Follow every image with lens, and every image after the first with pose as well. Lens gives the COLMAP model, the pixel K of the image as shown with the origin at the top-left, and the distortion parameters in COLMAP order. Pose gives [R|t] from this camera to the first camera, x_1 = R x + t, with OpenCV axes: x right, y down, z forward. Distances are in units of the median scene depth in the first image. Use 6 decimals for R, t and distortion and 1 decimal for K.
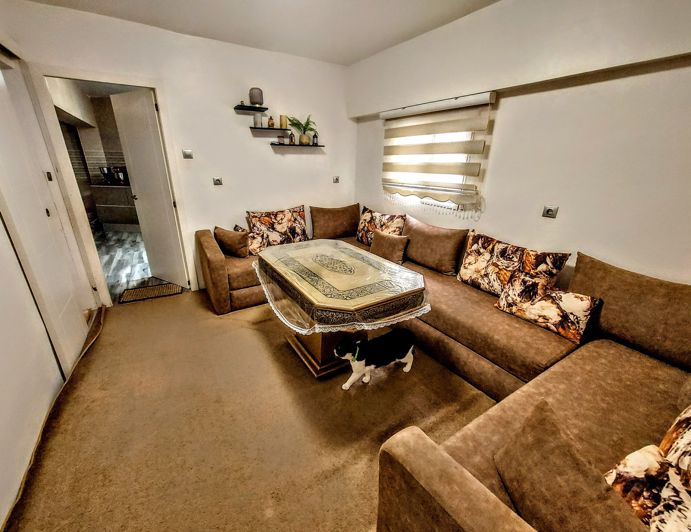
lens RADIAL K [[293.0, 0, 345.5], [0, 293.0, 266.0], [0, 0, 1]] dist [0.000002, 0.000012]
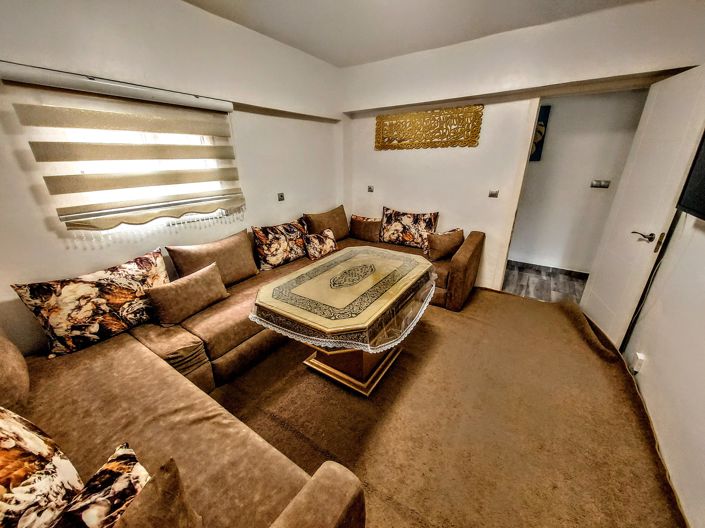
lens RADIAL K [[278.7, 0, 348.1], [0, 278.7, 259.4], [0, 0, 1]] dist [-0.000037, -0.000015]
pose [[-0.404726, -0.321951, 0.855888, -0.684814], [0.312662, 0.830840, 0.460377, -0.408162], [-0.859325, 0.453930, -0.235601, 1.026284]]
